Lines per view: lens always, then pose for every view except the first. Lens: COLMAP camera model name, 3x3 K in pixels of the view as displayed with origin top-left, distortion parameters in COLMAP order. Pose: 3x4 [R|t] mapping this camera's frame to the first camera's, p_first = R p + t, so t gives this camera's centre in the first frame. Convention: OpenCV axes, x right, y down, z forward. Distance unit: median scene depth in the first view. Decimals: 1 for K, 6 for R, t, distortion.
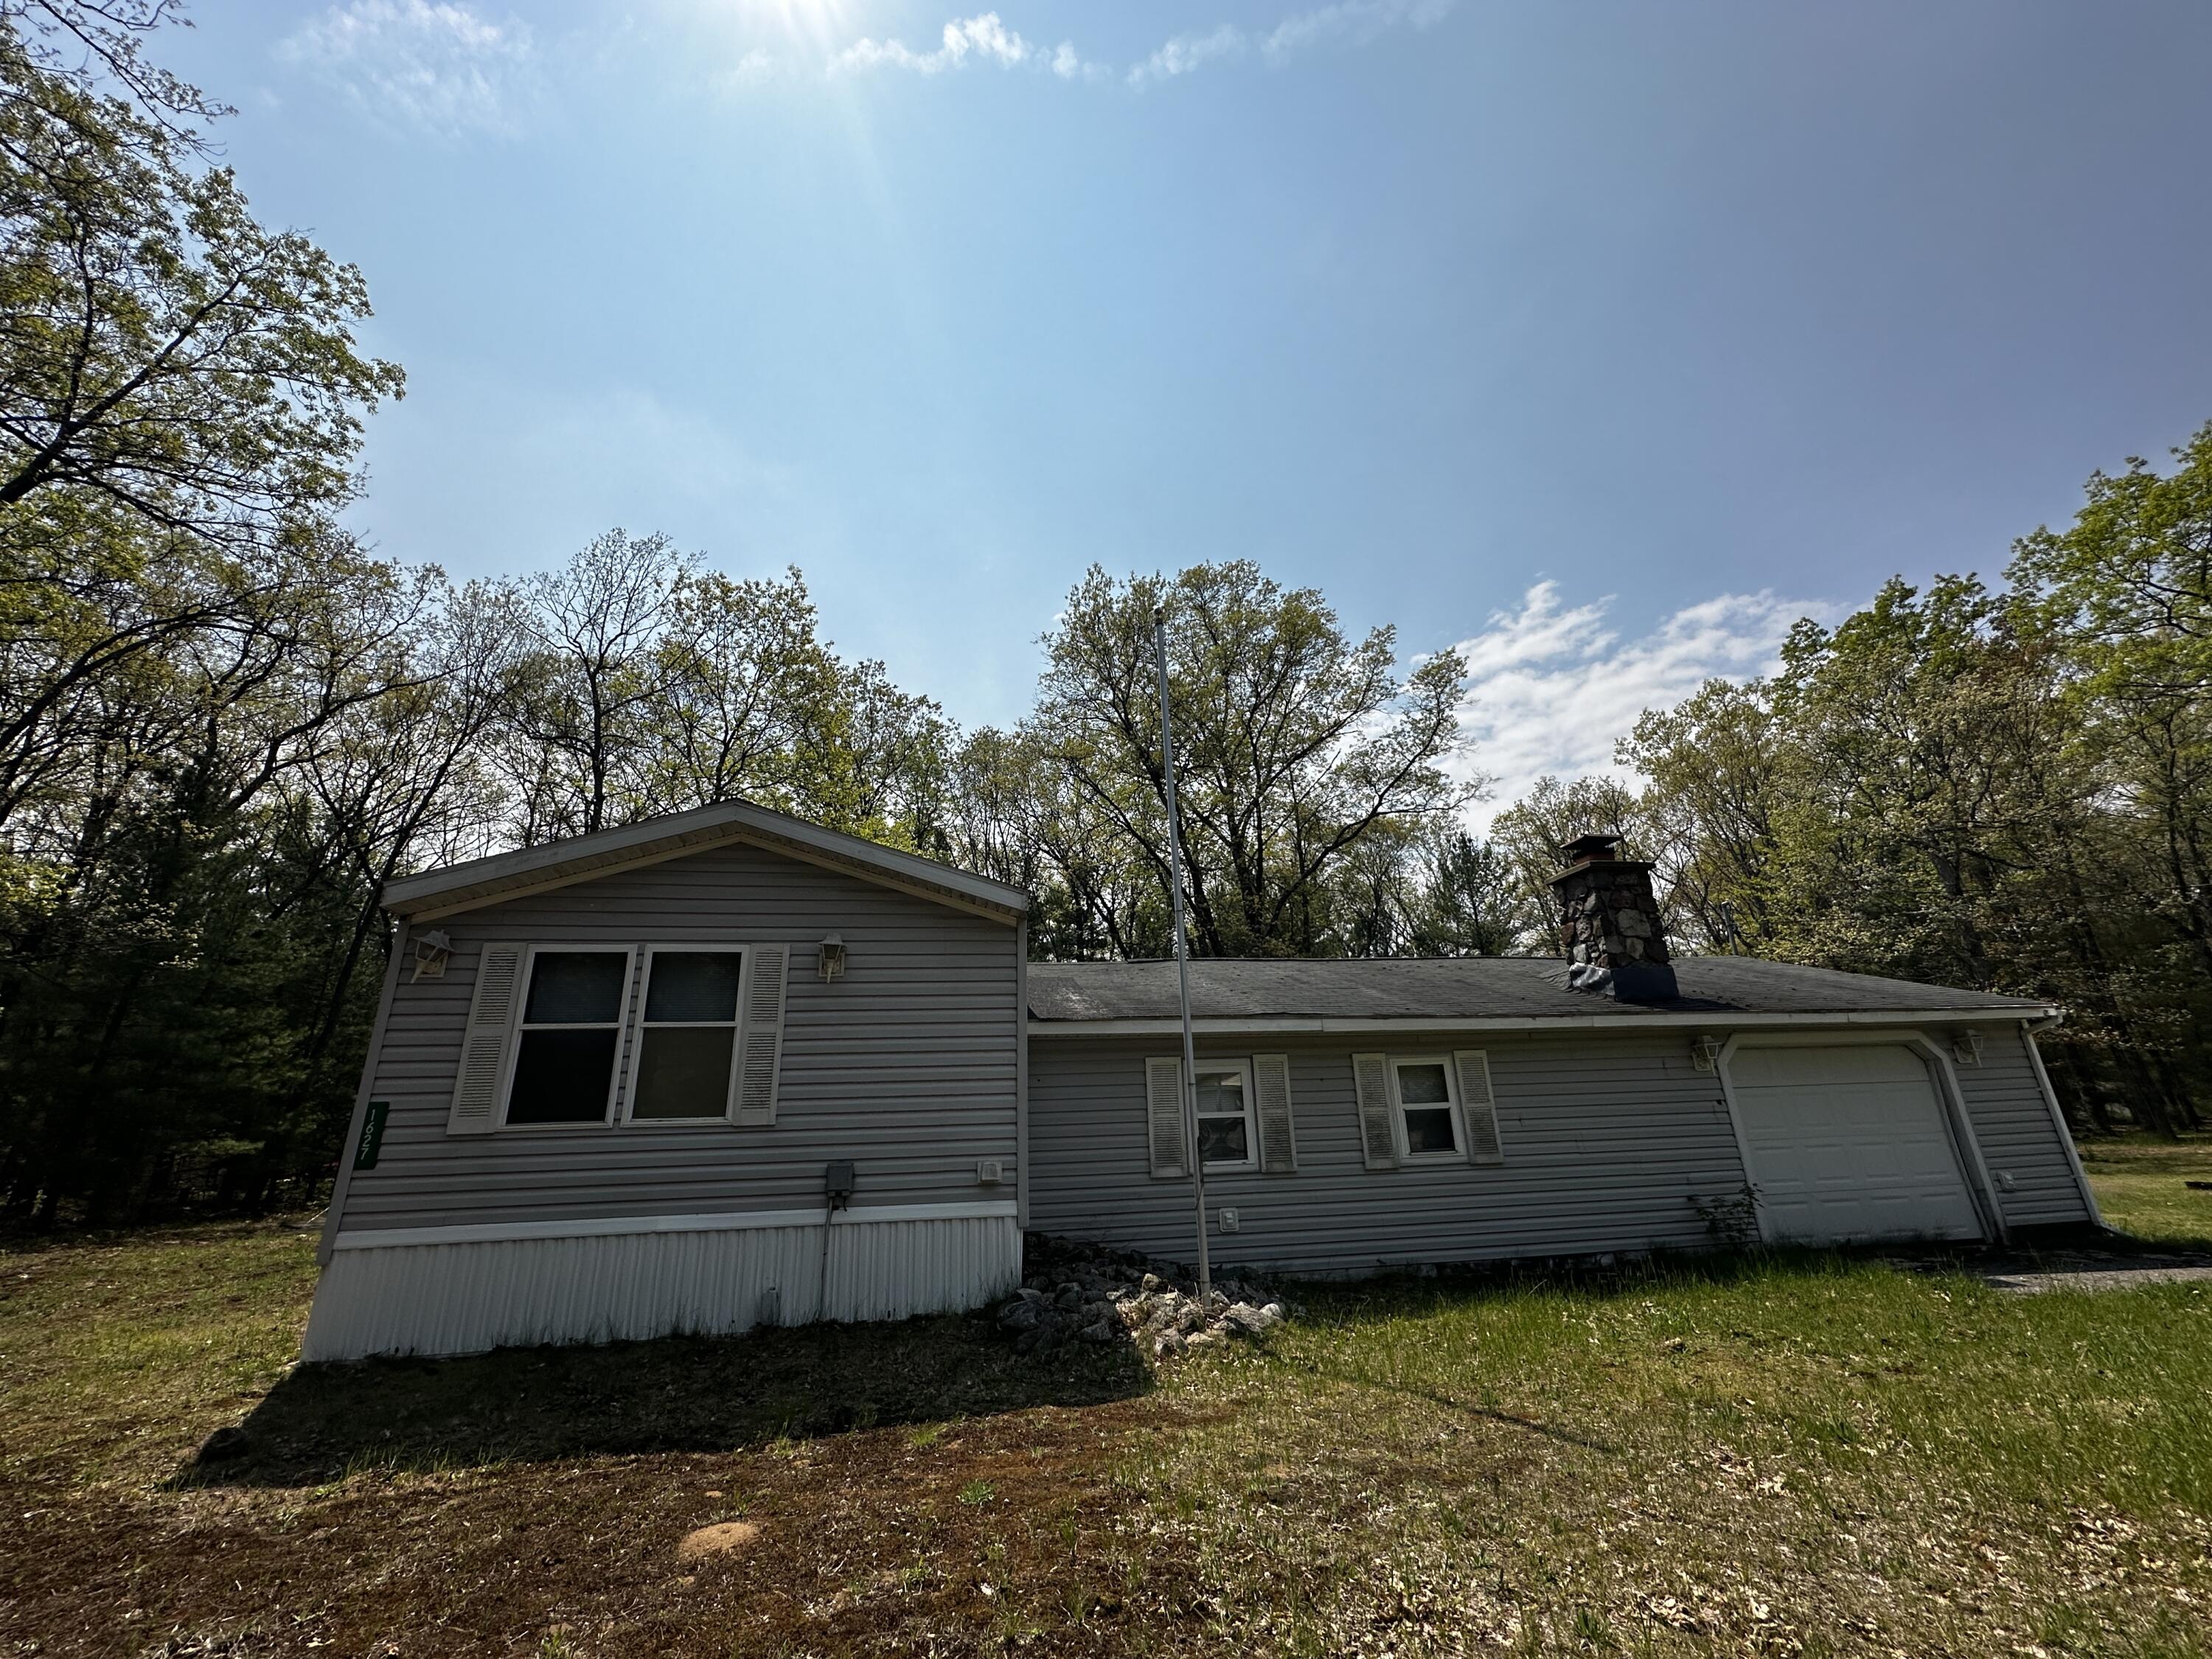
lens RADIAL K [[873.3, 0, 1103.6], [0, 873.3, 831.7], [0, 0, 1]] dist [-0.001244, -0.000111]
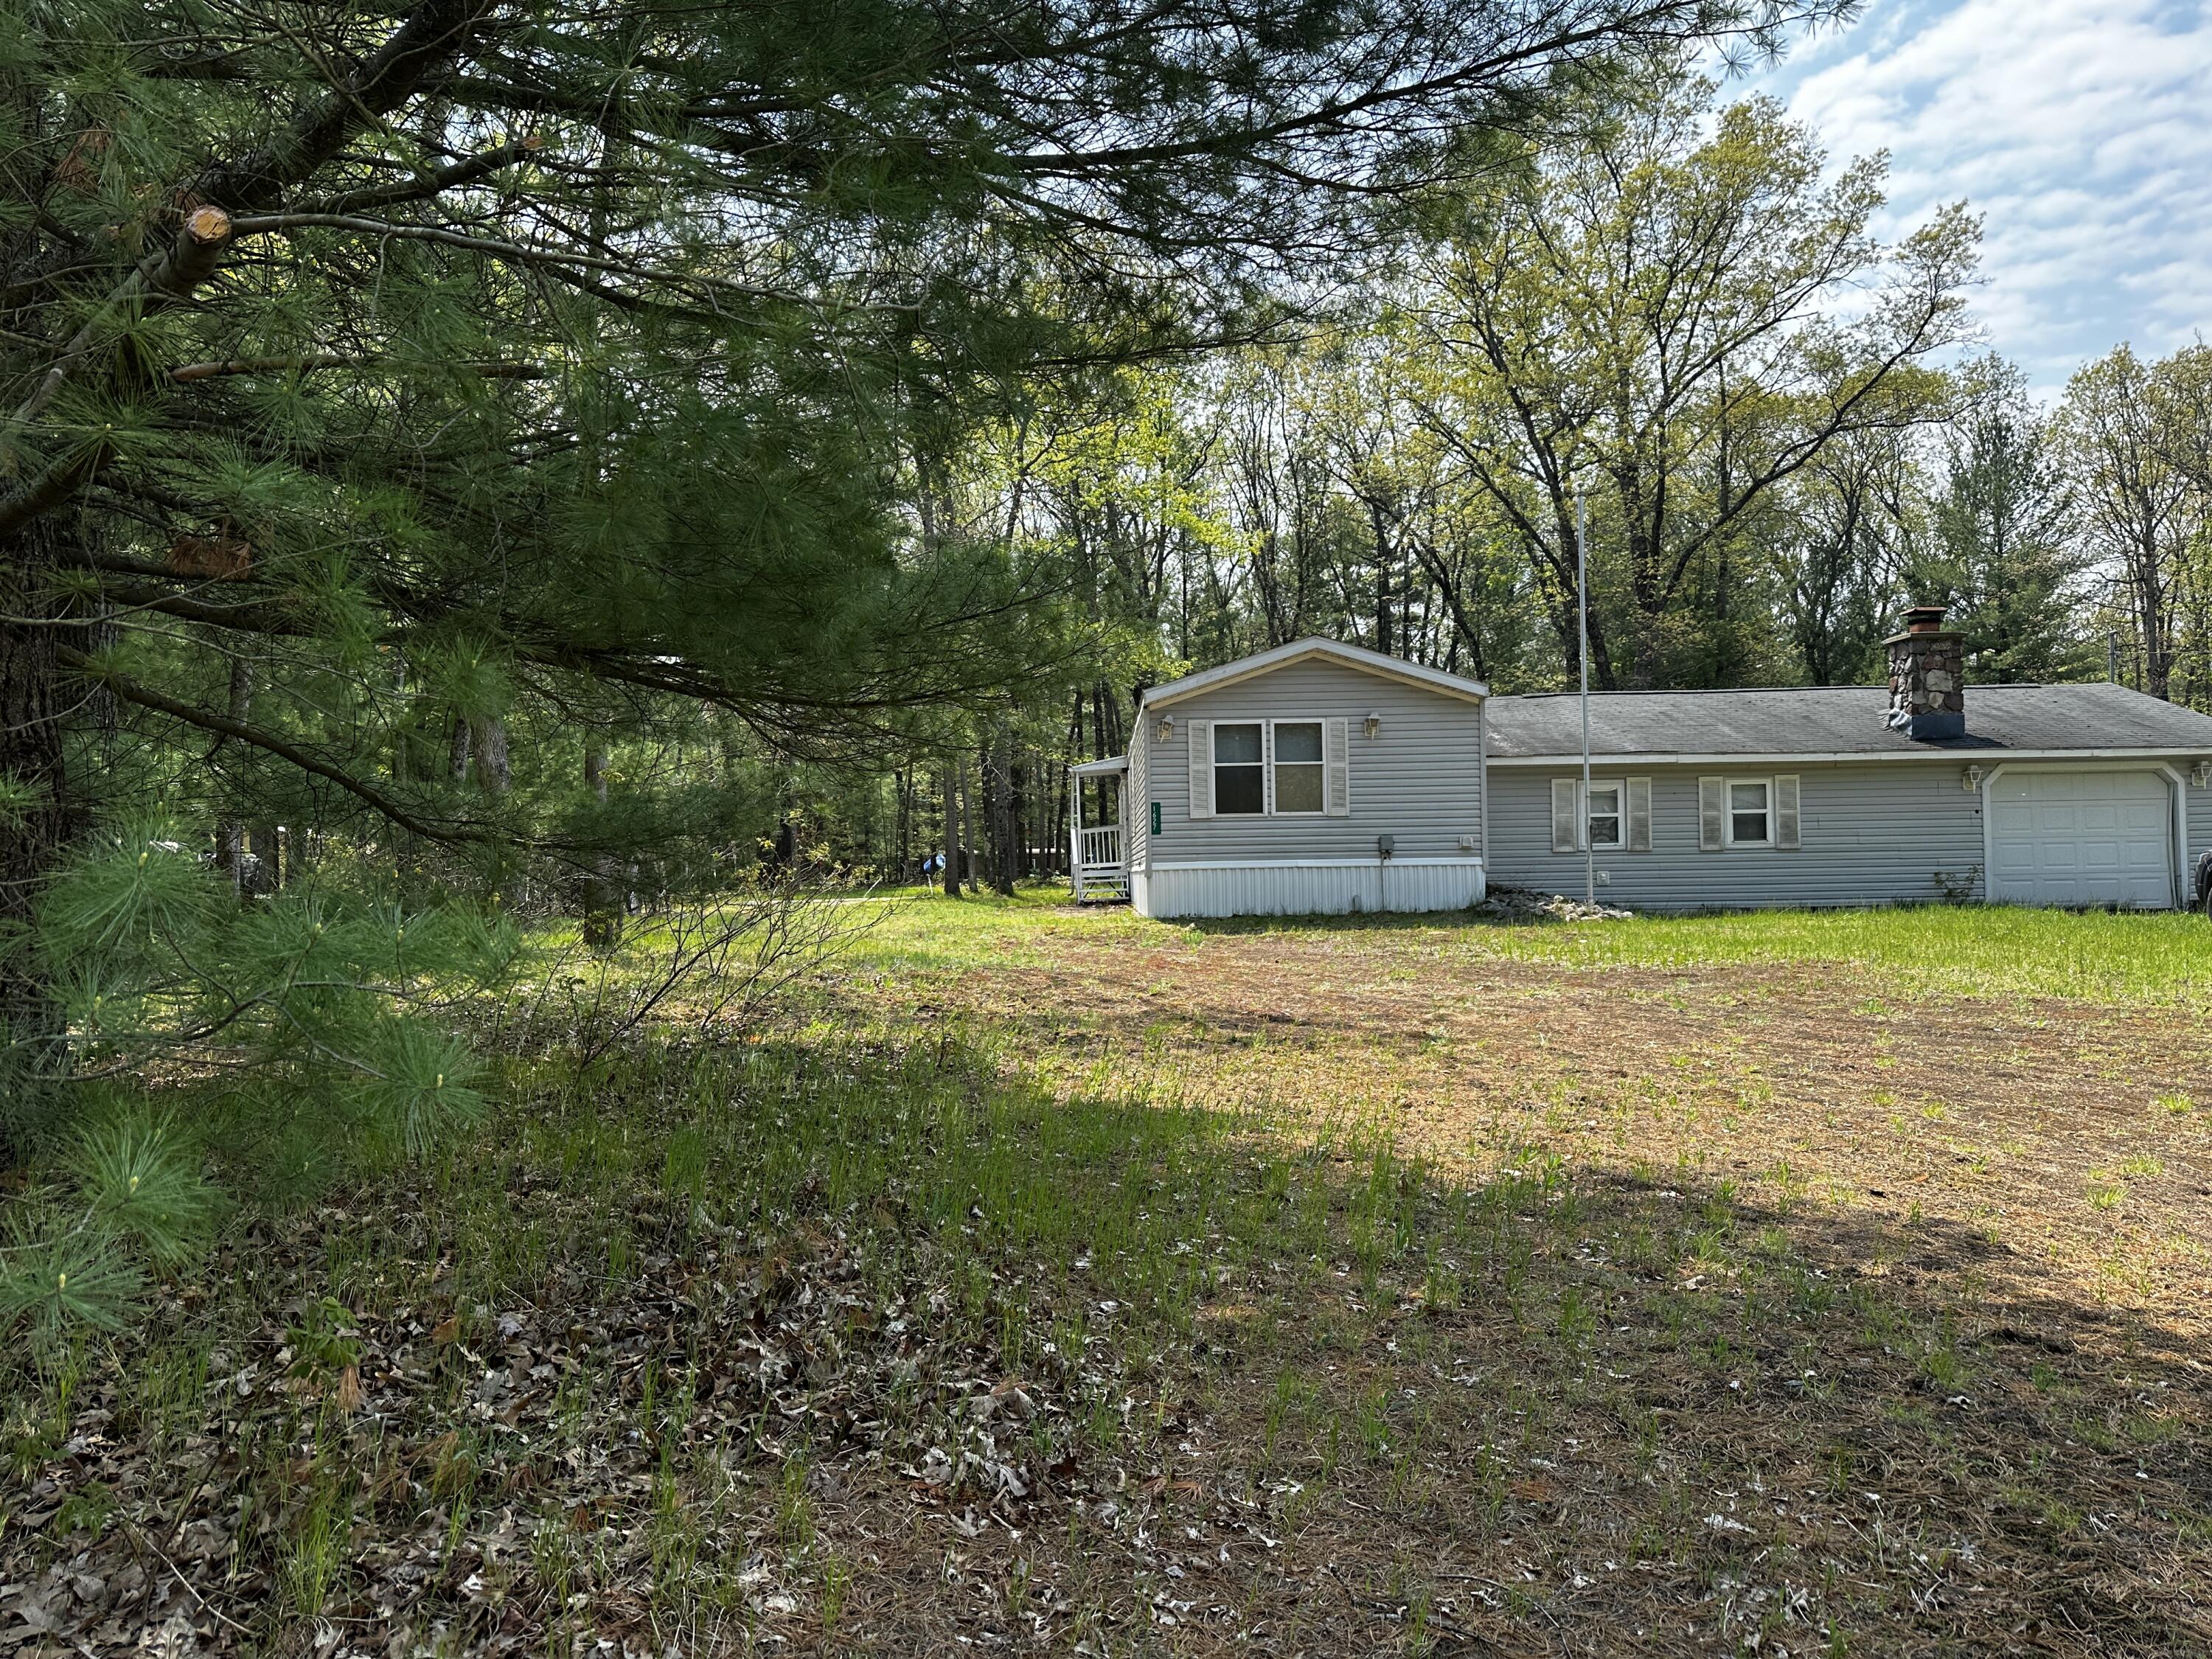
lens RADIAL K [[1537.4, 0, 1106.0], [0, 1537.4, 829.5], [0, 0, 1]] dist [0.114600, -0.135924]
pose [[0.986983, 0.013684, -0.160238, -0.277778], [0.036535, 0.951244, 0.306268, -0.503630], [0.156617, -0.308135, 0.938362, -1.653357]]
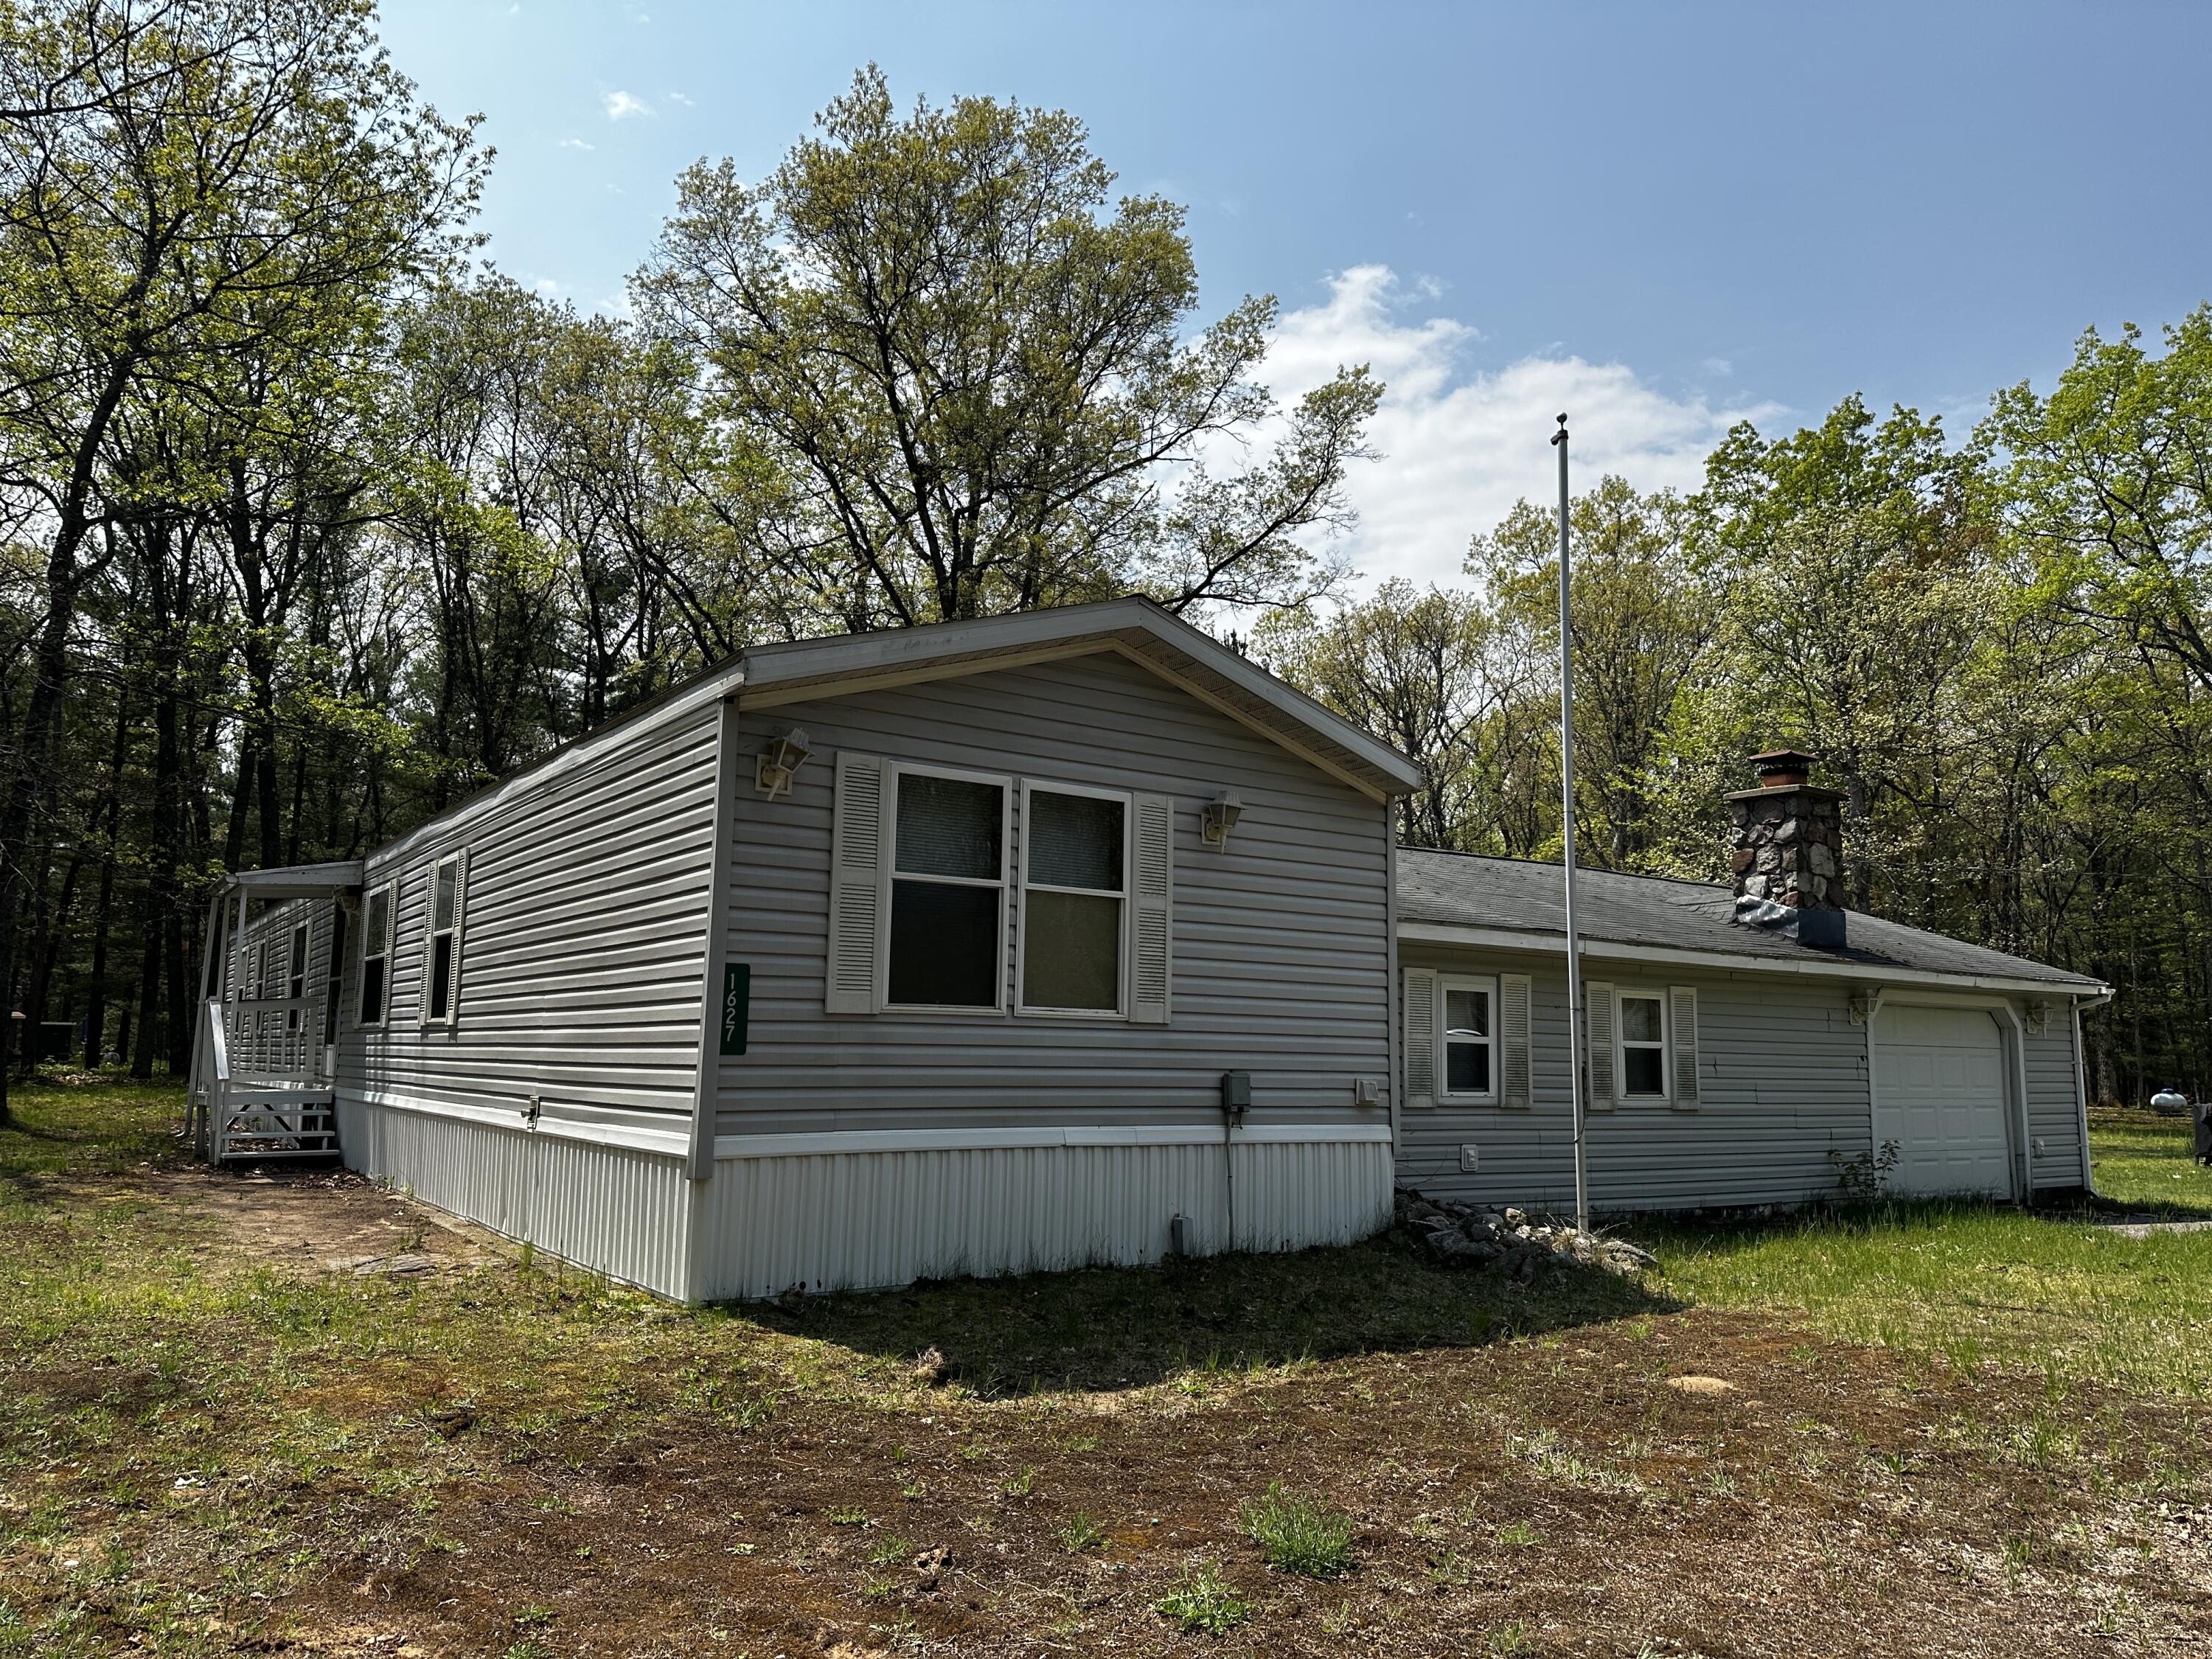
lens RADIAL K [[1537.4, 0, 1106.0], [0, 1537.4, 829.5], [0, 0, 1]] dist [0.114600, -0.135924]
pose [[0.903809, 0.111066, 0.413272, -0.790477], [-0.185785, 0.971813, 0.145131, -0.023418], [-0.385504, -0.207951, 0.898968, -0.158436]]
